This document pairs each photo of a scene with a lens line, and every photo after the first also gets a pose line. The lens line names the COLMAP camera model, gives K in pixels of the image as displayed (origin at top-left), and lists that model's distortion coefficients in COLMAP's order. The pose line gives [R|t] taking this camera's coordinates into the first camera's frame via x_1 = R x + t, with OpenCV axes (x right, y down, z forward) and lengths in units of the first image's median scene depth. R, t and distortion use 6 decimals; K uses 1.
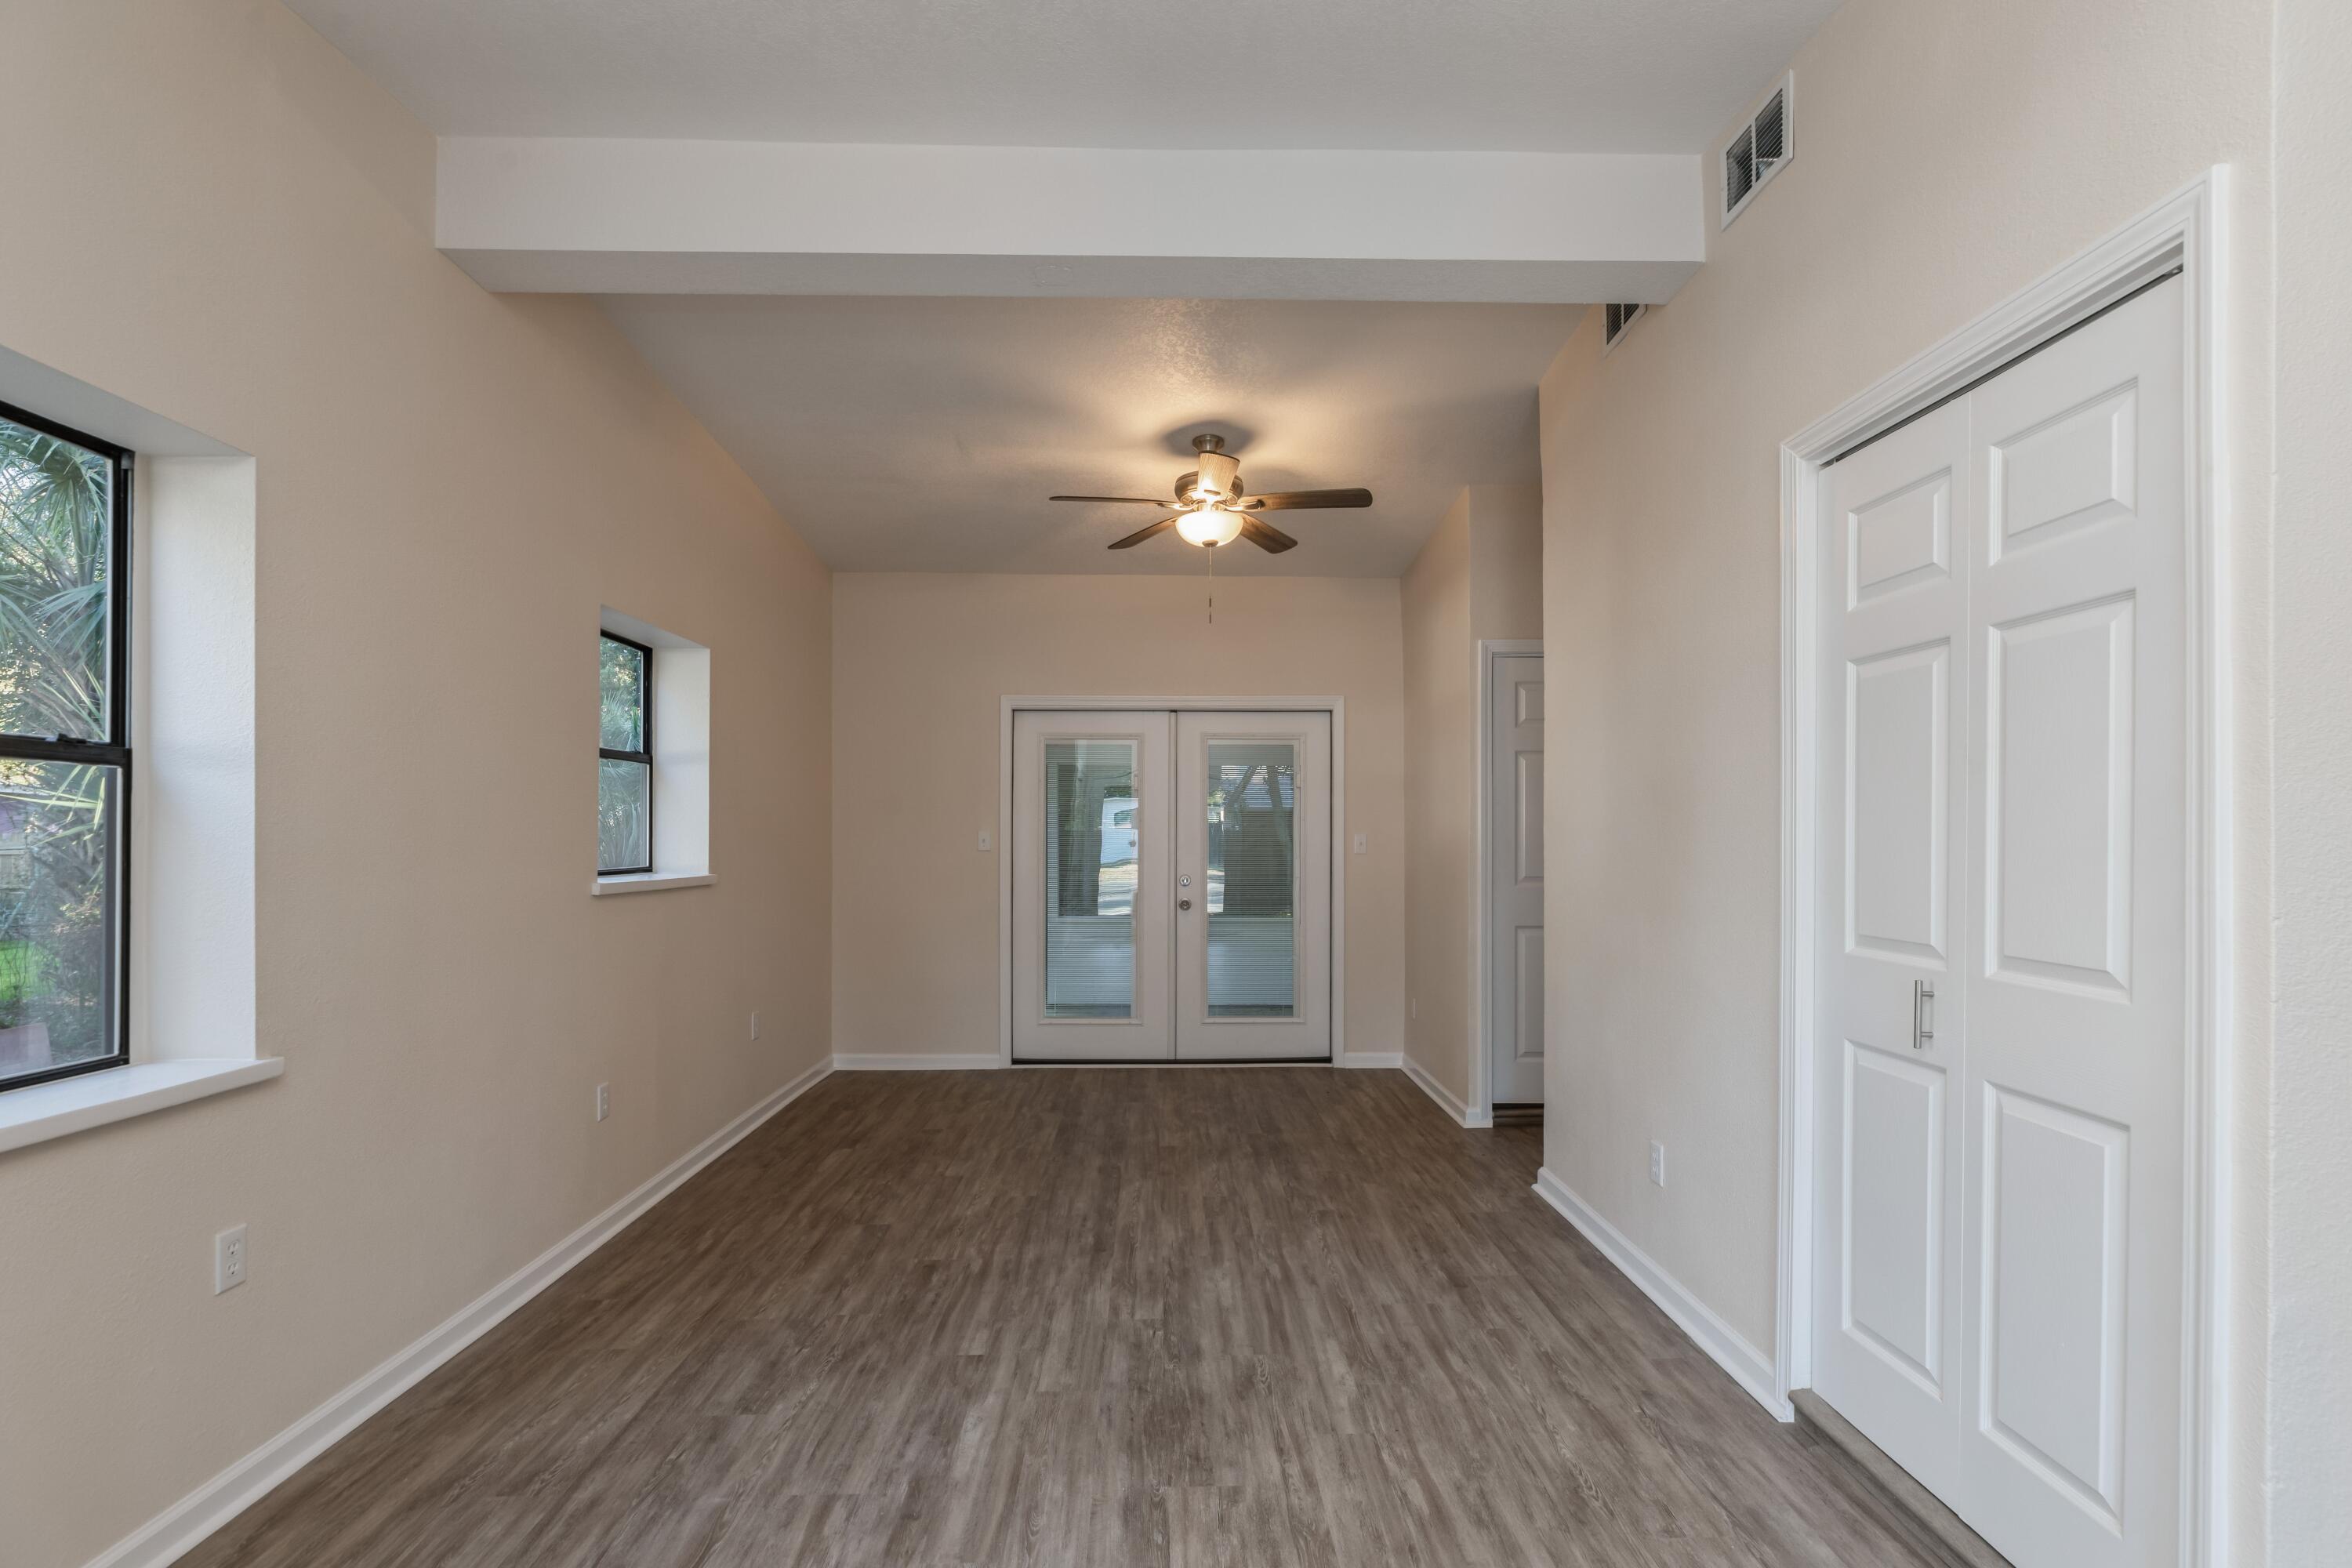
lens RADIAL K [[1116.0, 0, 1180.0], [0, 1116.0, 829.6], [0, 0, 1]] dist [-0.004141, -0.000739]
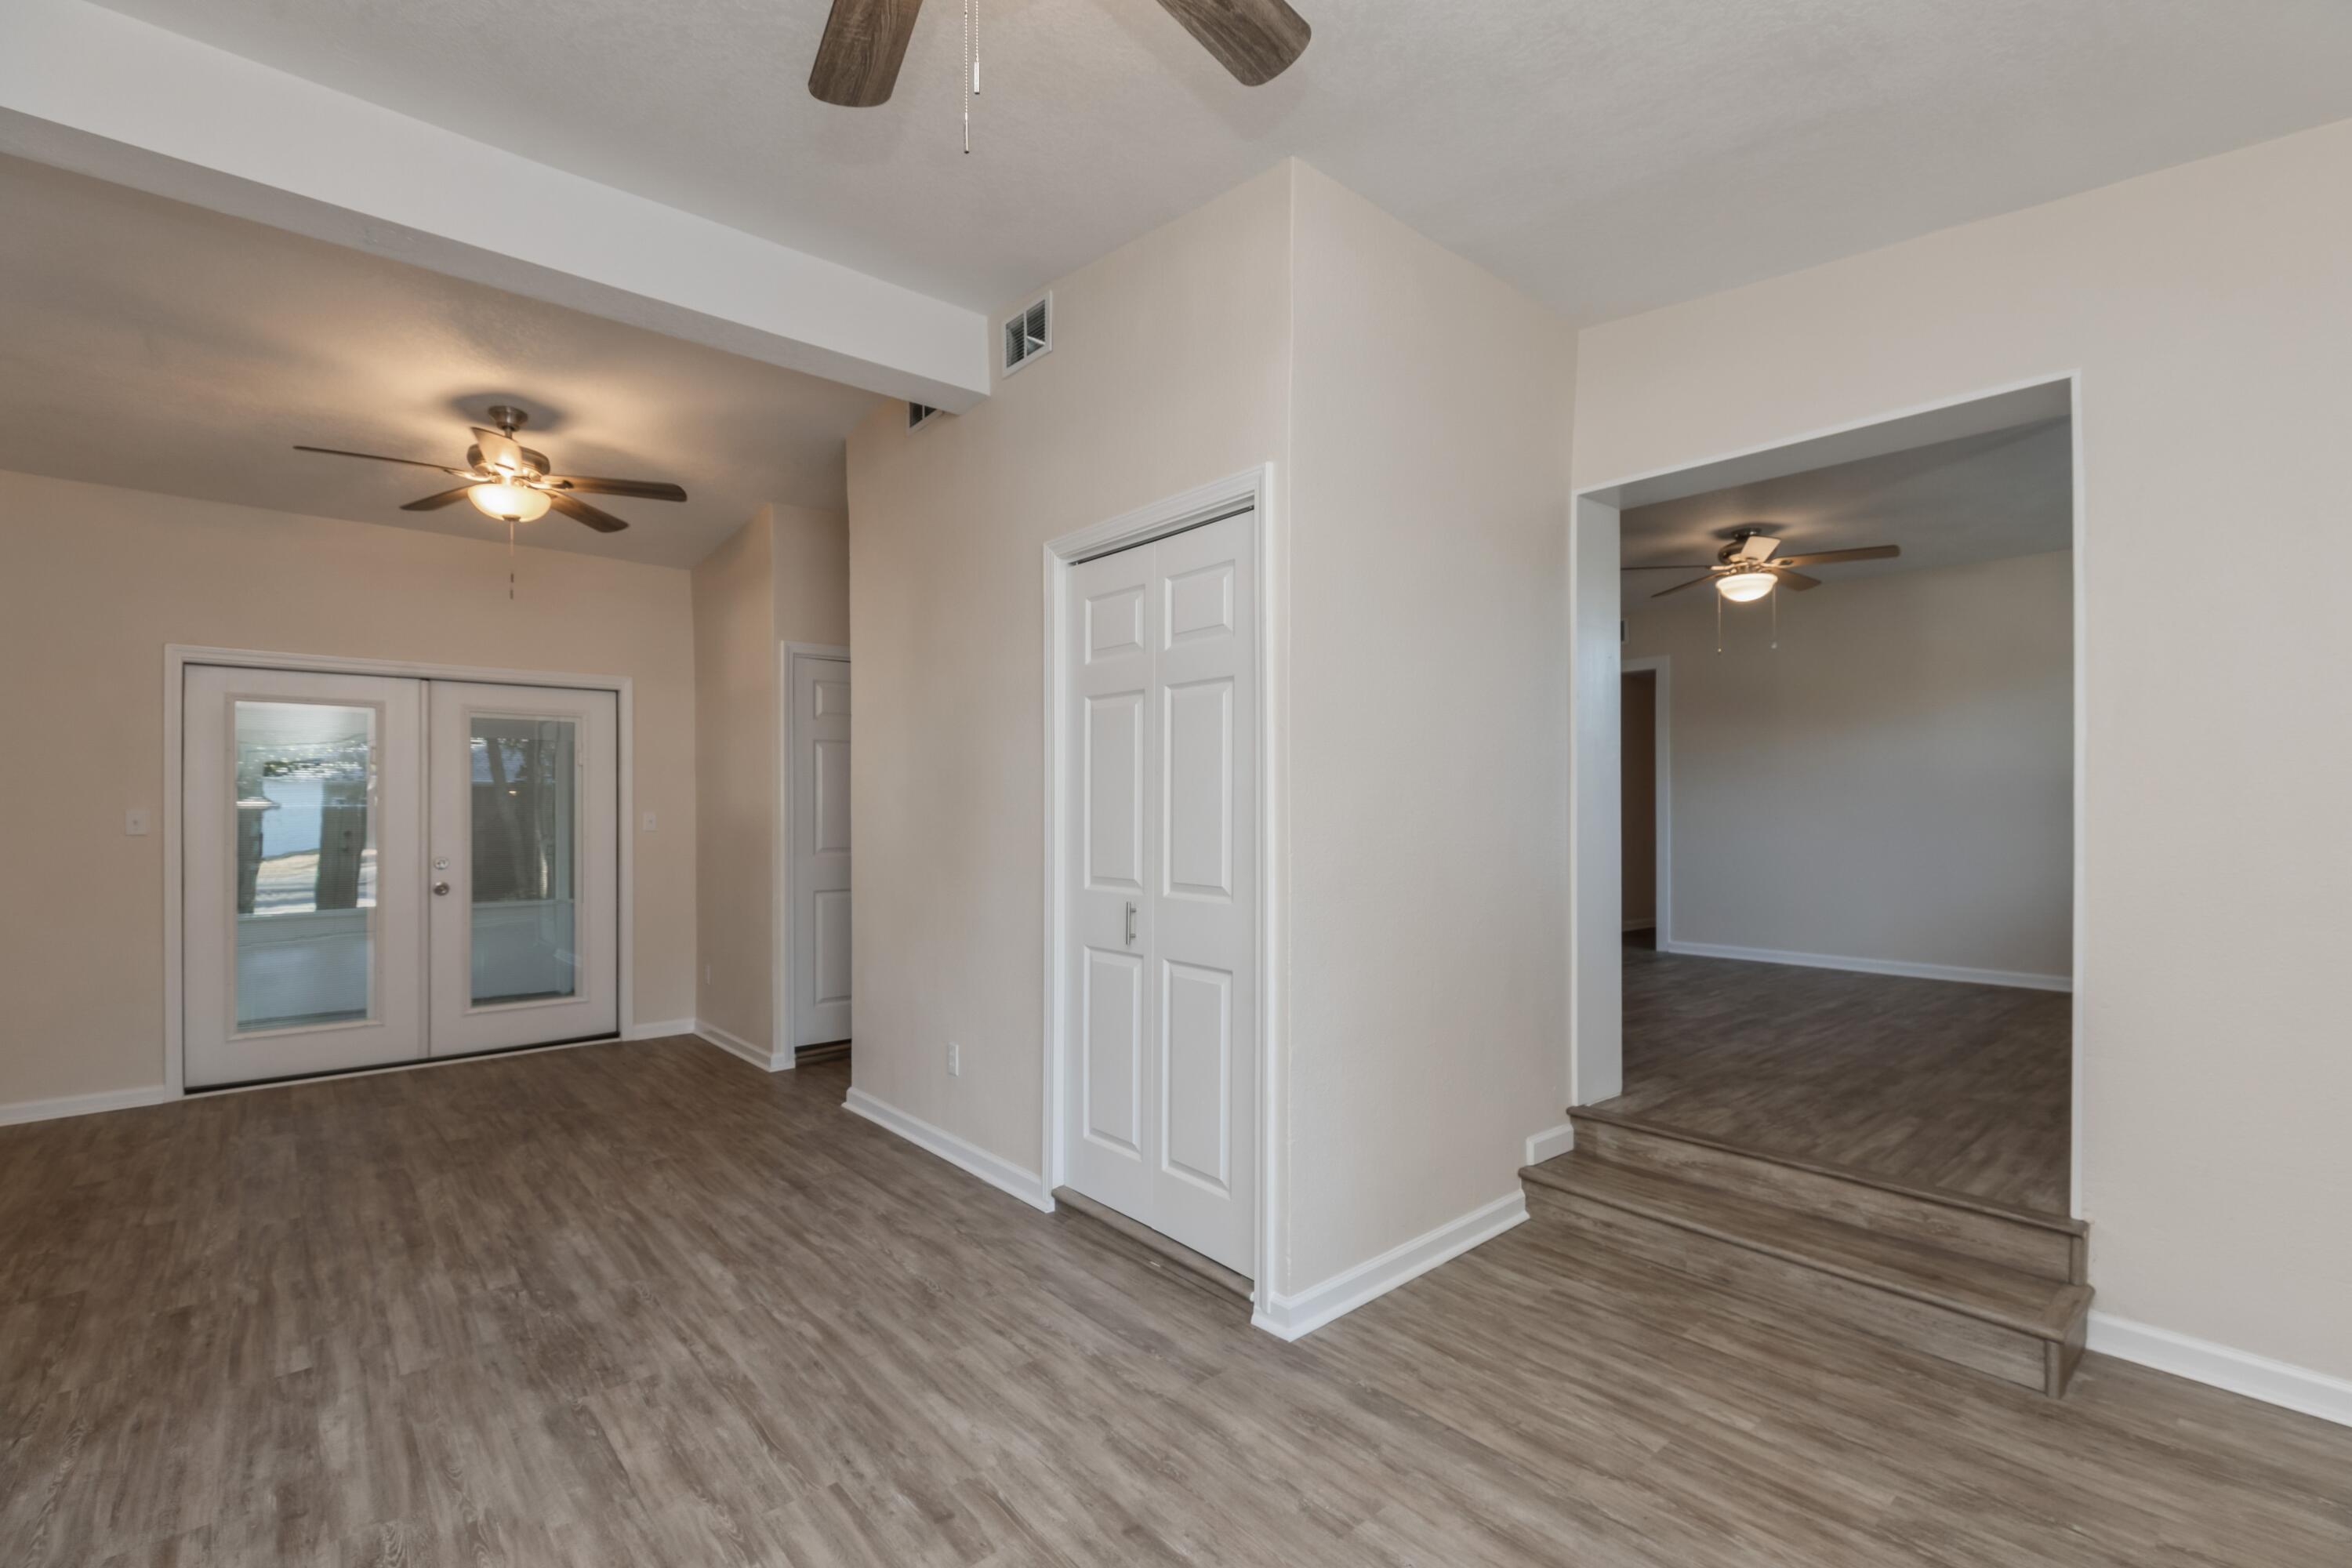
lens RADIAL K [[1135.8, 0, 1204.2], [0, 1135.8, 791.0], [0, 0, 1]] dist [0.001711, 0.000198]
pose [[0.754660, 0.007256, 0.656076, -0.247427], [0.001588, 0.999916, -0.012885, -0.001891], [-0.656114, 0.010766, 0.754585, -0.230747]]
